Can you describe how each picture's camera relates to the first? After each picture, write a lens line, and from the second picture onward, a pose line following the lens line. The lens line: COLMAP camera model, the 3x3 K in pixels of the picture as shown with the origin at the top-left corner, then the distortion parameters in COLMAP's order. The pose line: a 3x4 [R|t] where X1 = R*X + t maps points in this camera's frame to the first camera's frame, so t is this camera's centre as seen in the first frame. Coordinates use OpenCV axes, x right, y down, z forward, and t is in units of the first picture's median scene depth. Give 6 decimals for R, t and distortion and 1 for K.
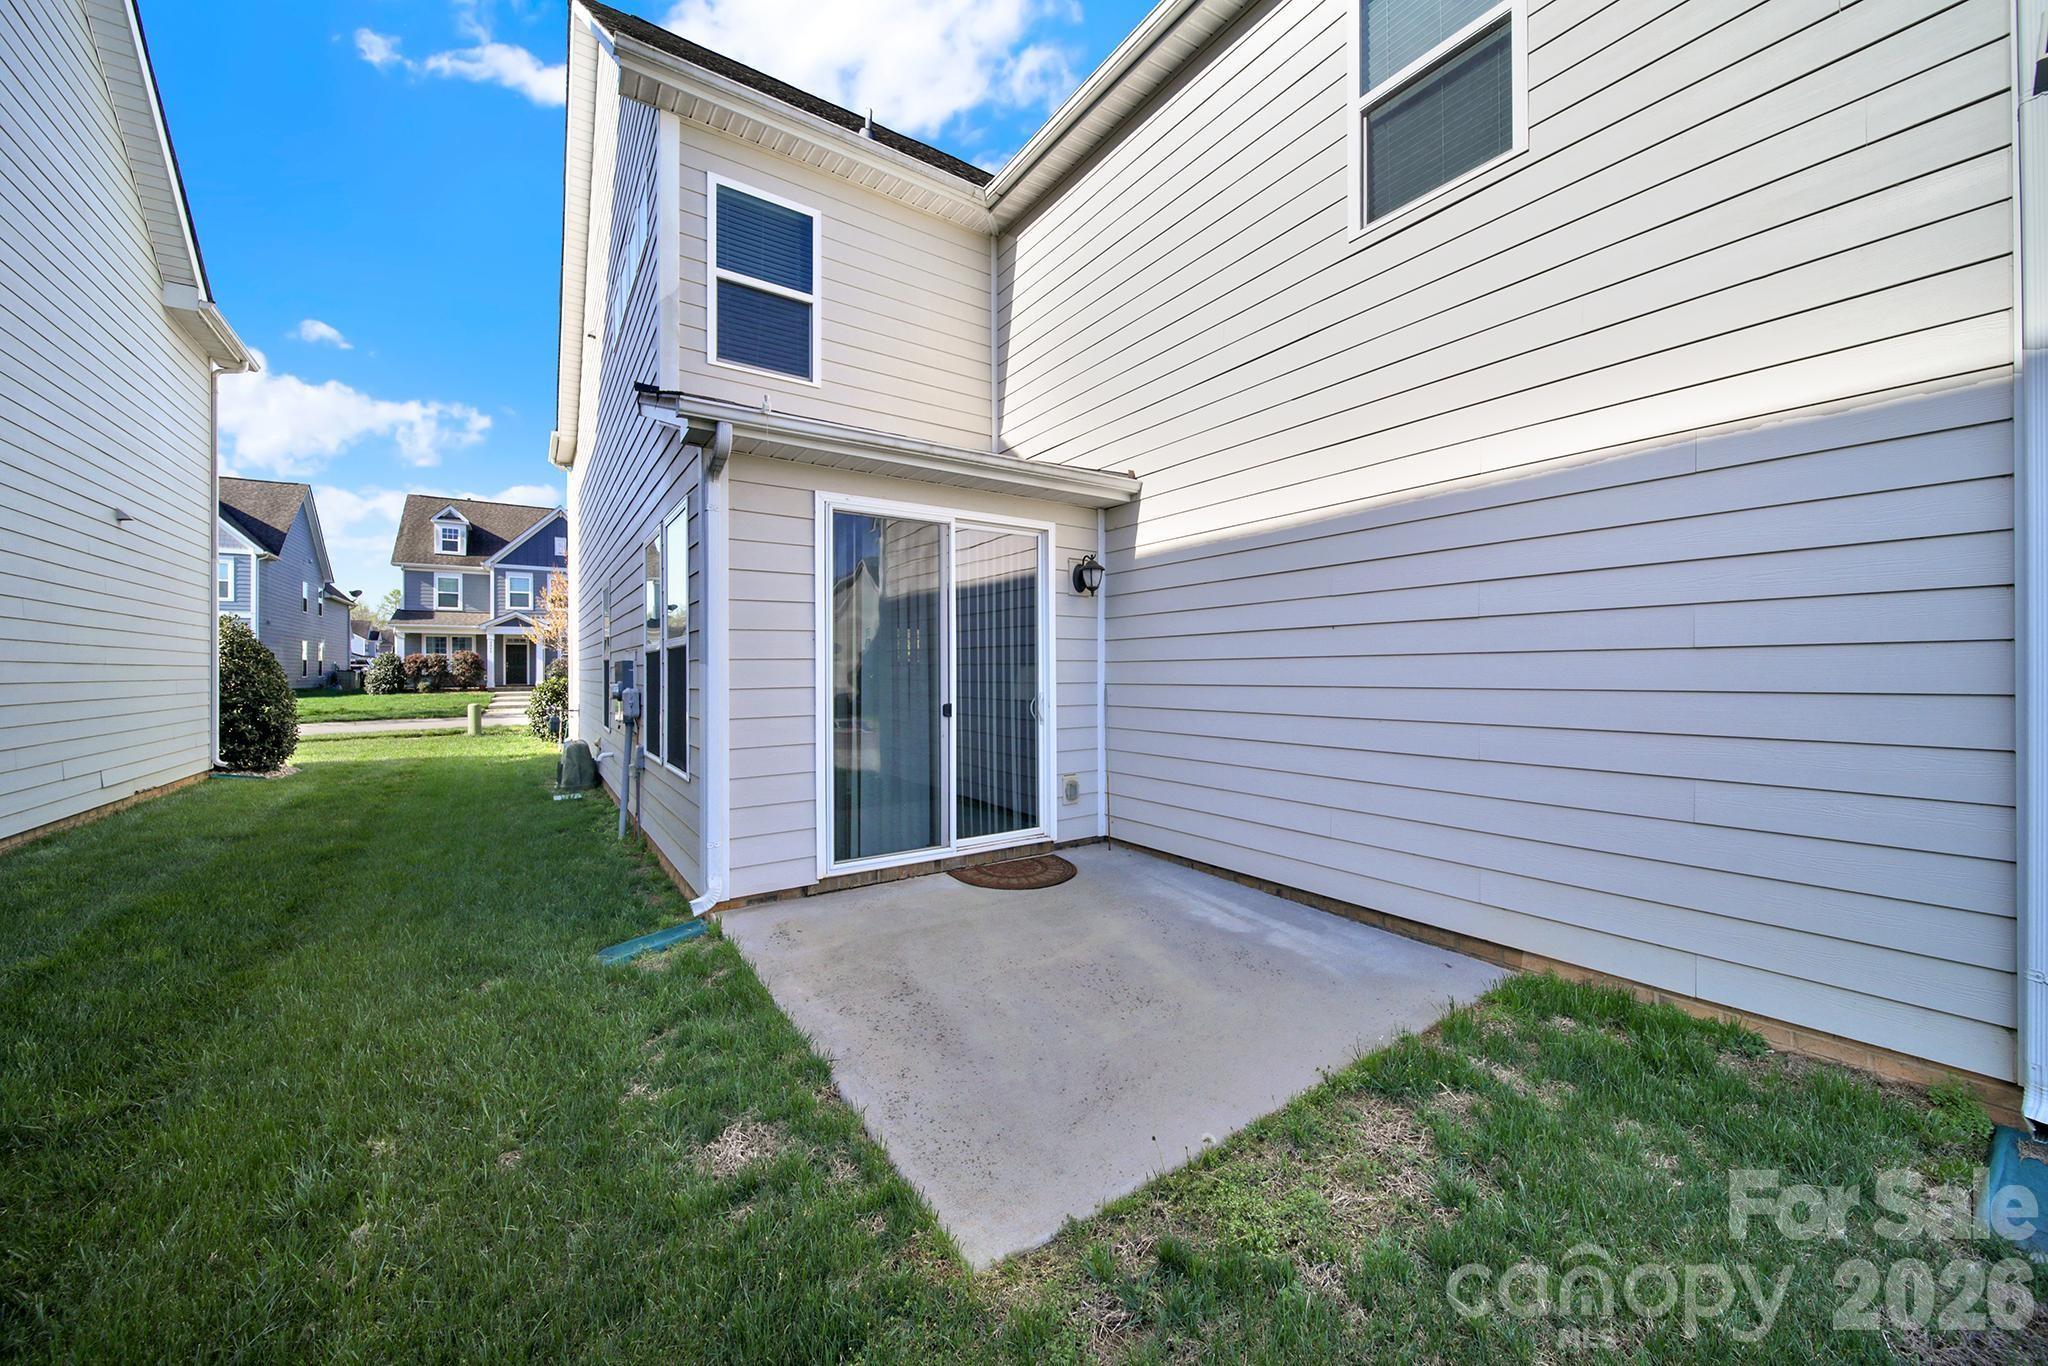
lens RADIAL K [[733.4, 0, 1029.3], [0, 733.4, 676.4], [0, 0, 1]] dist [-0.001136, -0.000180]
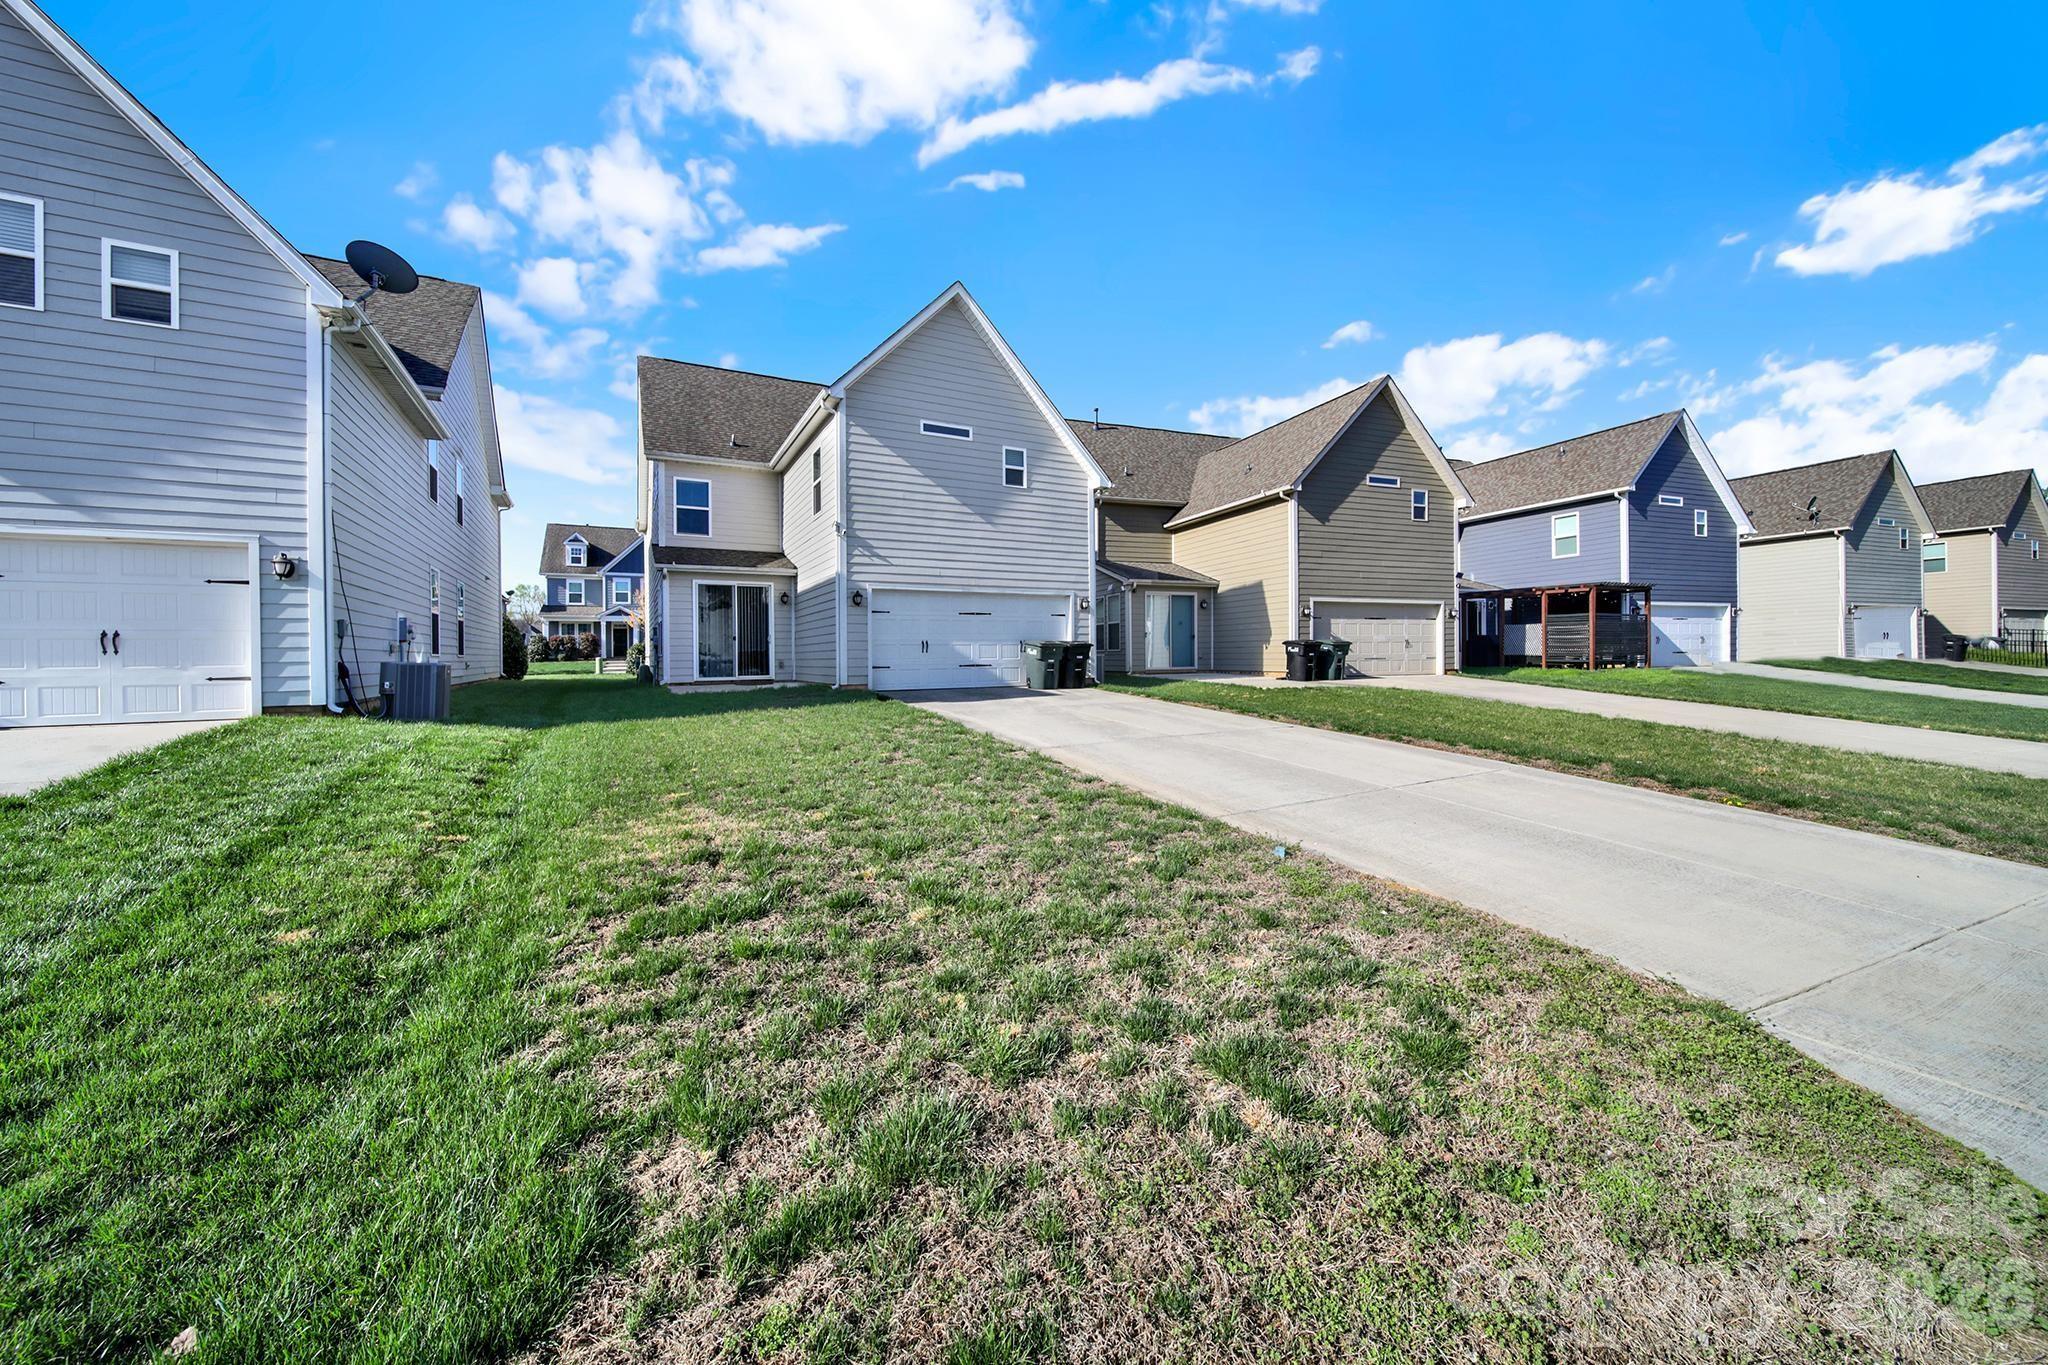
lens RADIAL K [[725.7, 0, 1026.4], [0, 725.7, 671.3], [0, 0, 1]] dist [-0.000490, -0.000075]
pose [[0.994935, -0.000963, -0.100512, 0.240263], [0.002336, 0.999905, 0.013551, 0.023636], [0.100489, -0.013718, 0.994844, -0.343348]]
